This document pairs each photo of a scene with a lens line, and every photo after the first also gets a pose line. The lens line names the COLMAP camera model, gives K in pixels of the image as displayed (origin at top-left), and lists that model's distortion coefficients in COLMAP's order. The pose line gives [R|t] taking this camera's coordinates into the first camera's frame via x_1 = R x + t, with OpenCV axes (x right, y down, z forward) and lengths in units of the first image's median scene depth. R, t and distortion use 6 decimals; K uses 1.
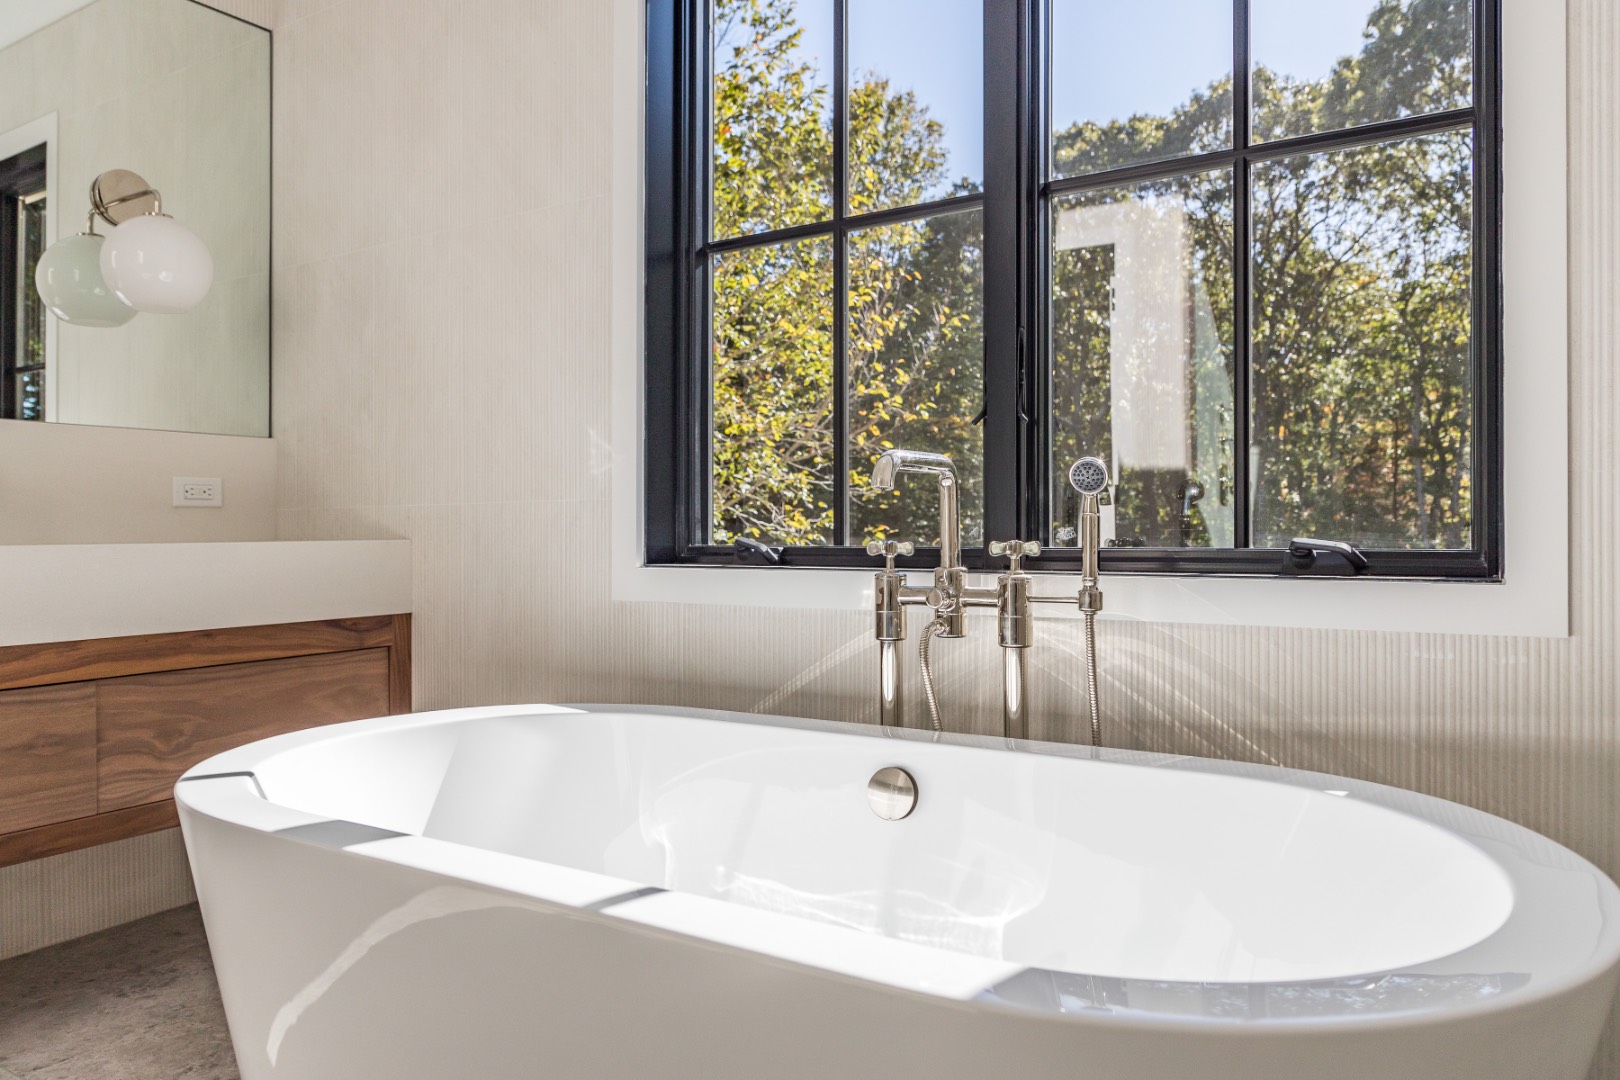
lens RADIAL K [[1080.1, 0, 807.5], [0, 1080.1, 501.0], [0, 0, 1]] dist [-0.013143, 0.002374]
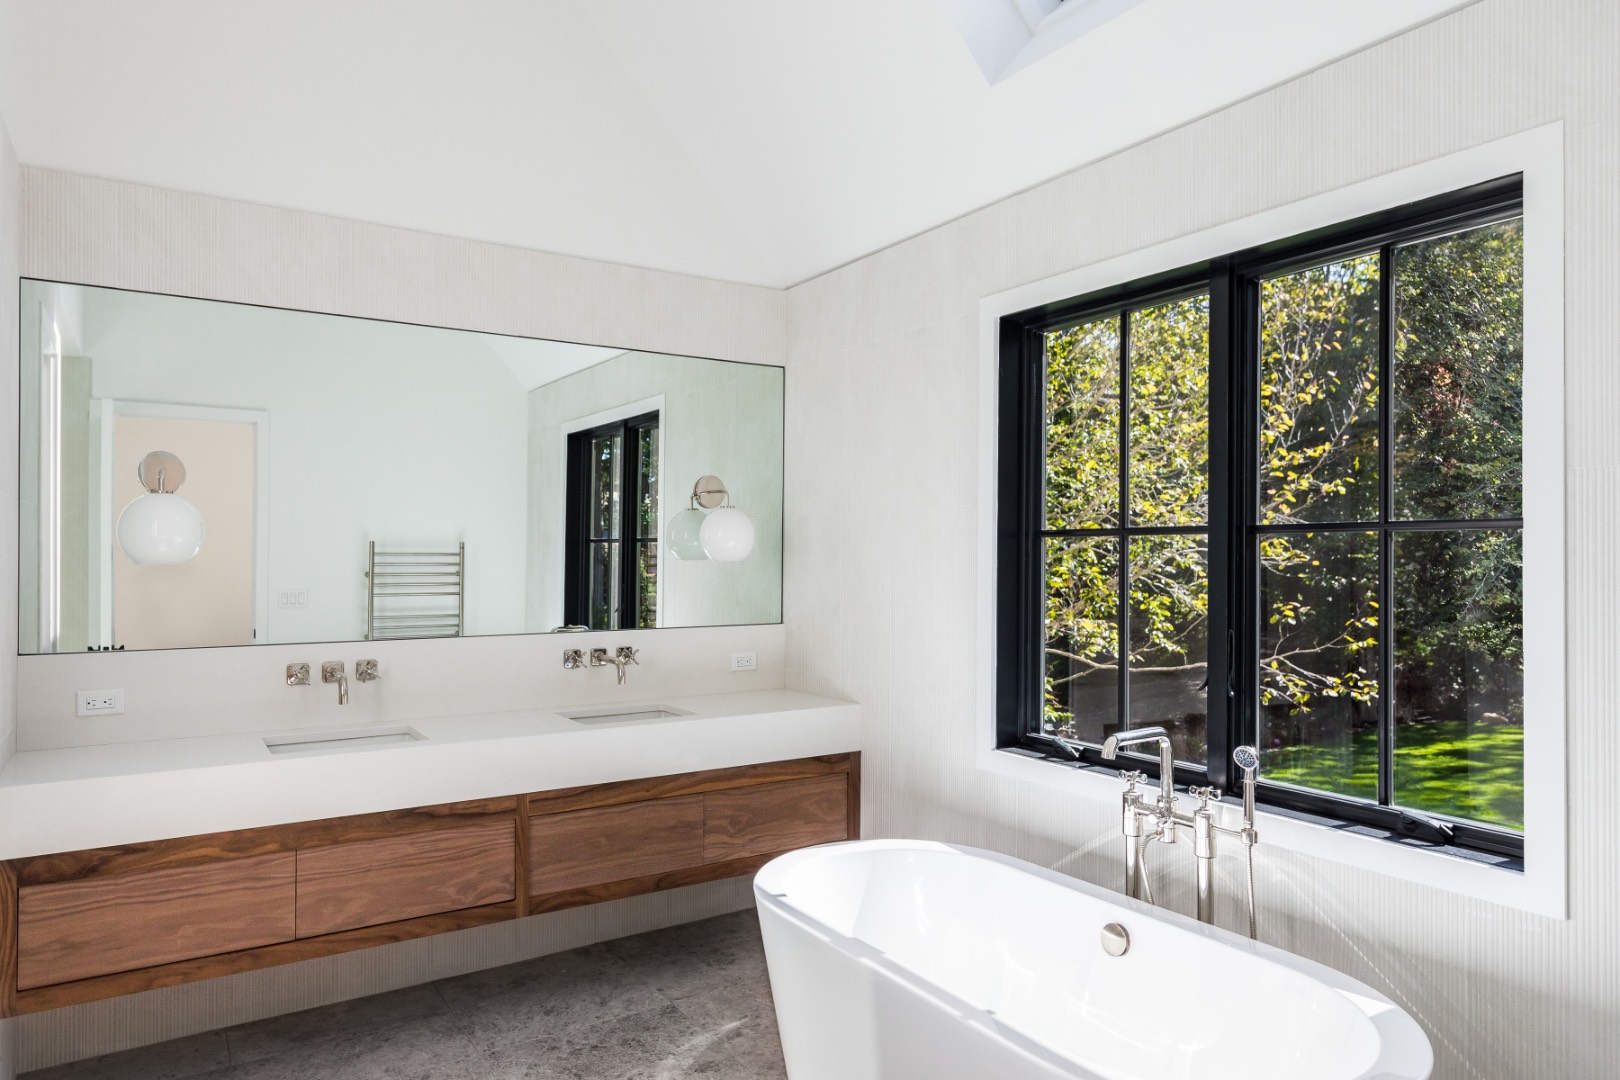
lens RADIAL K [[959.2, 0, 790.1], [0, 959.2, 464.5], [0, 0, 1]] dist [-0.003513, 0.003291]
pose [[0.906198, -0.024334, -0.422152, 0.194072], [-0.011032, 0.996642, -0.081130, -0.253582], [0.422709, 0.078177, 0.902887, -0.475871]]
